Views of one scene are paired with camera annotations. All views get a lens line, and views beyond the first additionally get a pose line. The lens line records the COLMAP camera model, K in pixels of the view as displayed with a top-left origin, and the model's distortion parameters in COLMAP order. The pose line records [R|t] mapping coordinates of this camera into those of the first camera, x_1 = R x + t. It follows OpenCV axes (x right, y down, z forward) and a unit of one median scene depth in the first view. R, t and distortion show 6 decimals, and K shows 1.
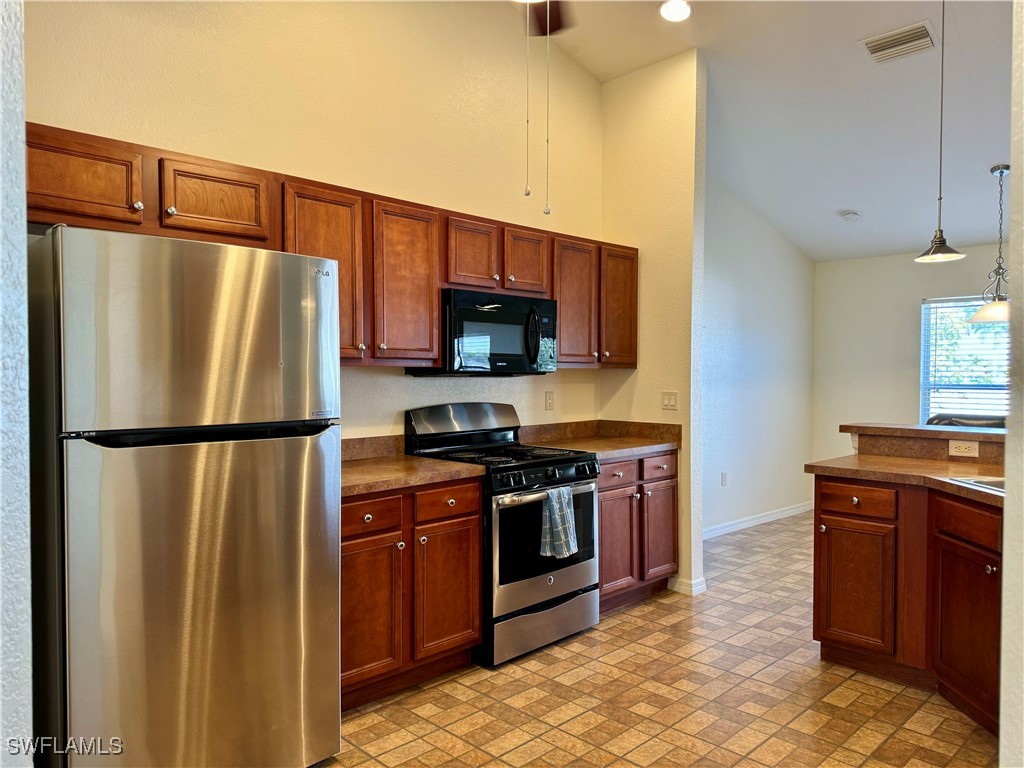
lens RADIAL K [[719.4, 0, 515.8], [0, 719.4, 383.0], [0, 0, 1]] dist [0.068295, -0.067775]
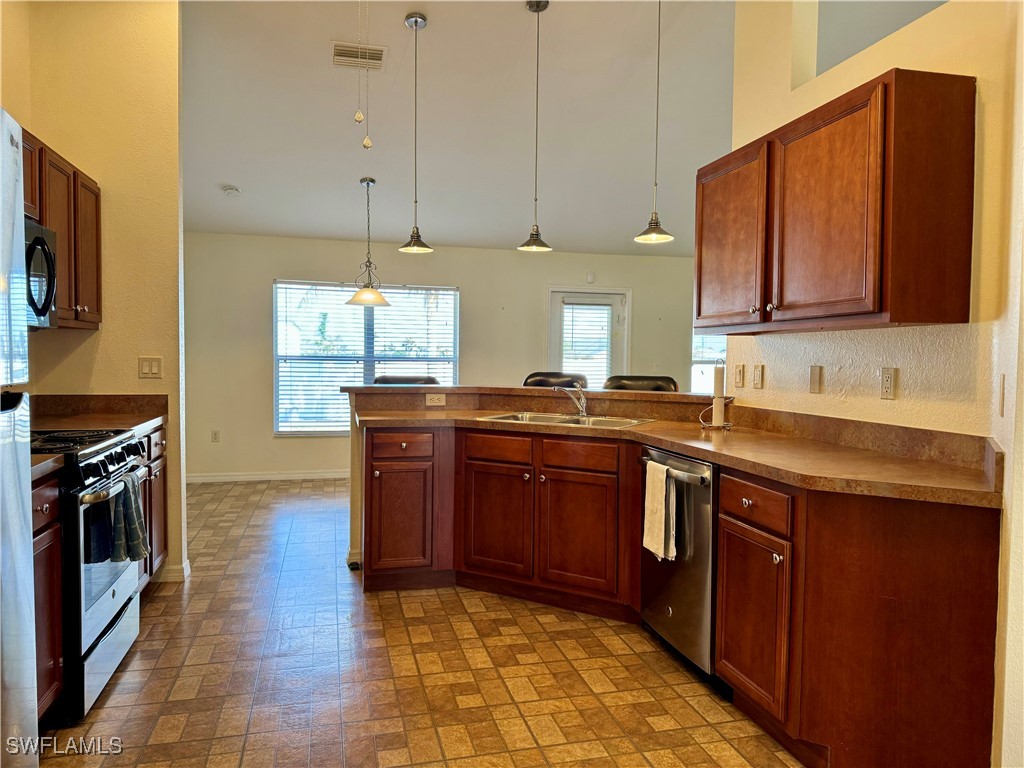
lens RADIAL K [[719.4, 0, 514.3], [0, 719.4, 377.5], [0, 0, 1]] dist [0.068295, -0.067775]
pose [[0.512003, -0.017458, 0.858806, -0.368972], [-0.001503, 0.999774, 0.021220, 0.019862], [-0.858982, -0.012156, 0.511861, 0.200340]]
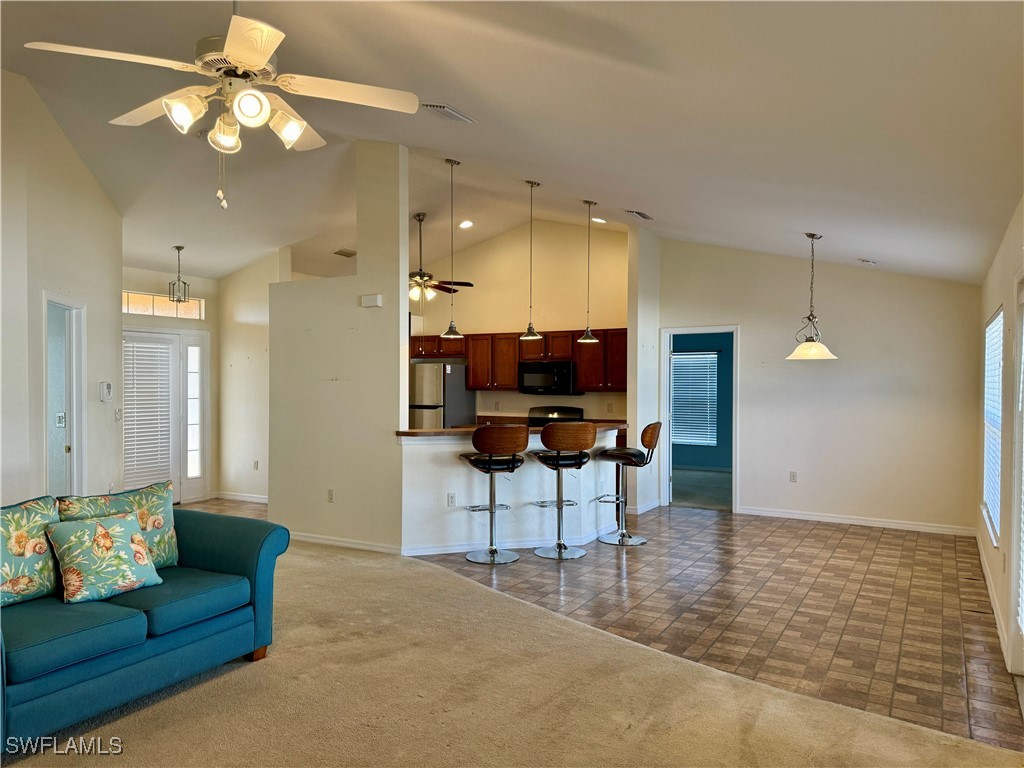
lens RADIAL K [[719.4, 0, 506.5], [0, 719.4, 383.5], [0, 0, 1]] dist [0.068295, -0.067775]
pose [[0.245375, 0.001182, -0.969428, 2.322848], [-0.011548, 0.999932, -0.001704, -0.045556], [0.969359, 0.011613, 0.245372, 0.275598]]
